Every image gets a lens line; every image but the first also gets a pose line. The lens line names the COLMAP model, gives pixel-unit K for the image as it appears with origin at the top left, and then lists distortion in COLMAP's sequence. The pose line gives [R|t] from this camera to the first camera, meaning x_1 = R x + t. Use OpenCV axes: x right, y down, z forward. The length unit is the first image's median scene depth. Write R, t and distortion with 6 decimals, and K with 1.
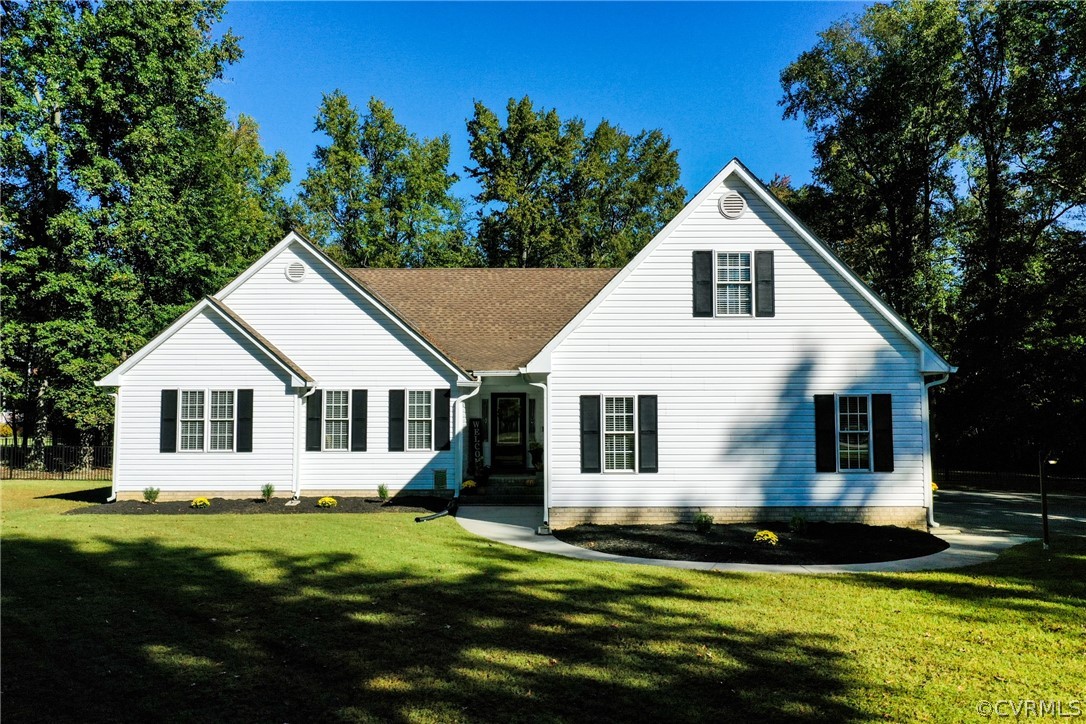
lens RADIAL K [[855.2, 0, 543.0], [0, 855.2, 362.0], [0, 0, 1]] dist [0.006173, -0.001430]
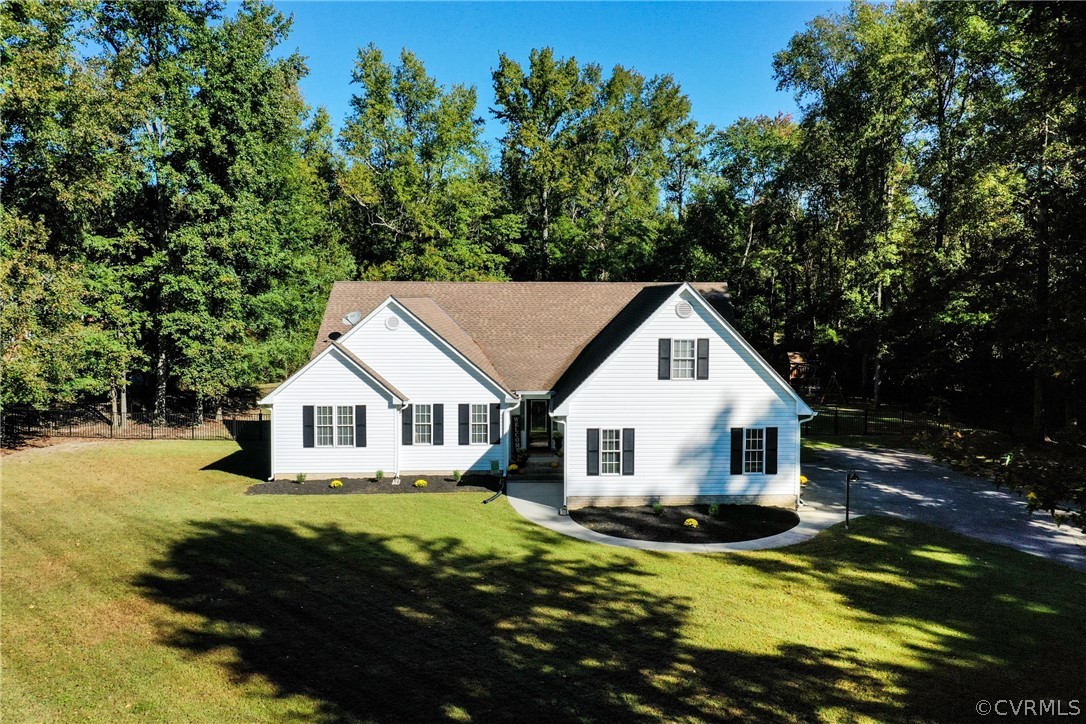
lens RADIAL K [[883.7, 0, 608.3], [0, 883.7, 345.3], [0, 0, 1]] dist [0.004824, 0.006205]
pose [[0.998474, 0.005249, 0.054972, -0.008582], [-0.012064, 0.992159, 0.124396, -0.319477], [-0.053888, -0.124869, 0.990709, -0.622313]]
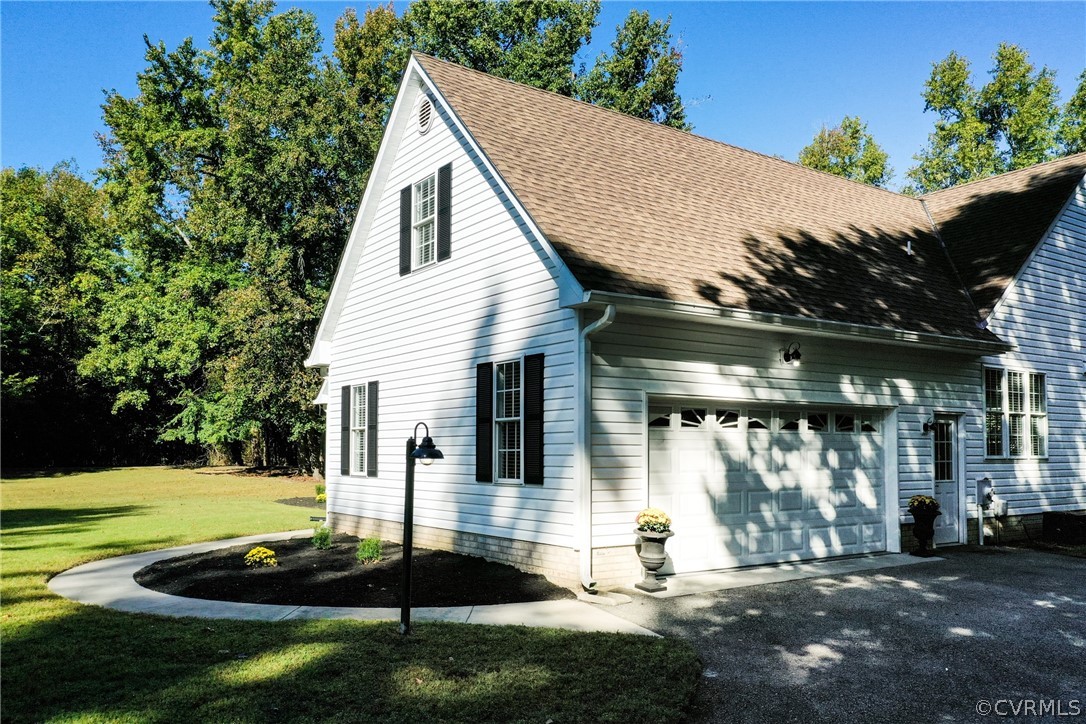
lens RADIAL K [[871.1, 0, 547.6], [0, 871.1, 409.3], [0, 0, 1]] dist [0.003080, 0.005903]
pose [[0.568316, -0.039954, -0.821840, 0.883146], [0.054698, 0.998445, -0.010715, 0.081359], [0.820991, -0.038863, 0.569617, 0.652808]]
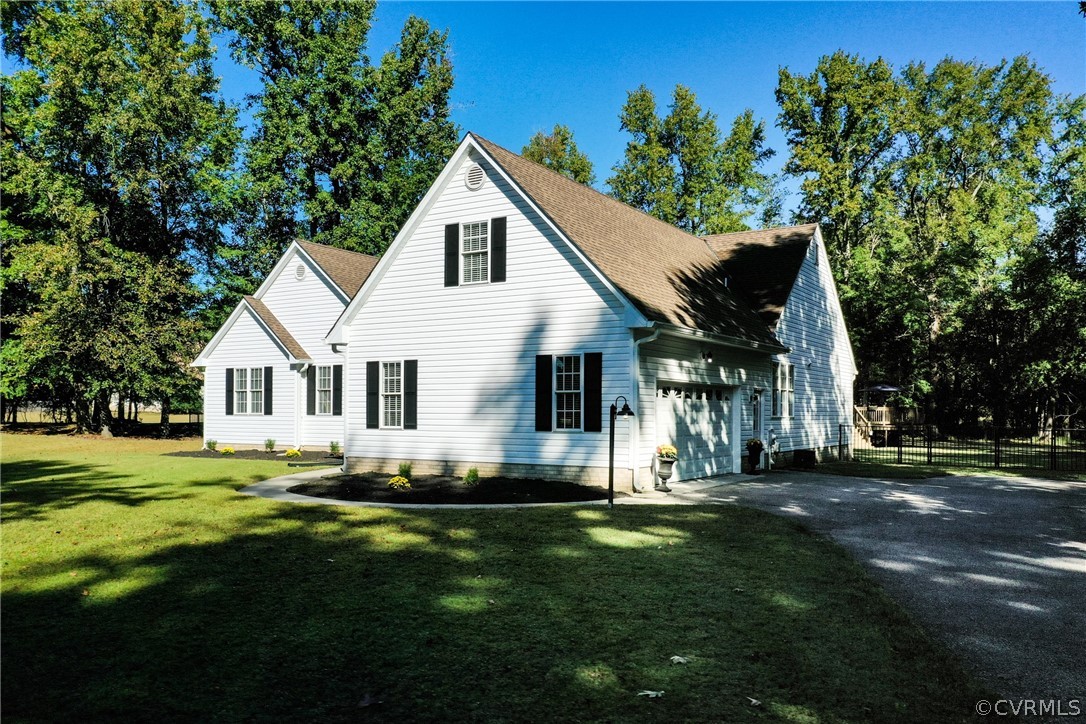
lens RADIAL K [[871.1, 0, 547.6], [0, 871.1, 409.3], [0, 0, 1]] dist [0.003080, 0.005903]
pose [[0.845913, 0.002777, -0.533314, 0.868858], [0.029792, 0.998179, 0.052452, 0.047952], [0.532489, -0.060258, 0.844290, 0.127255]]
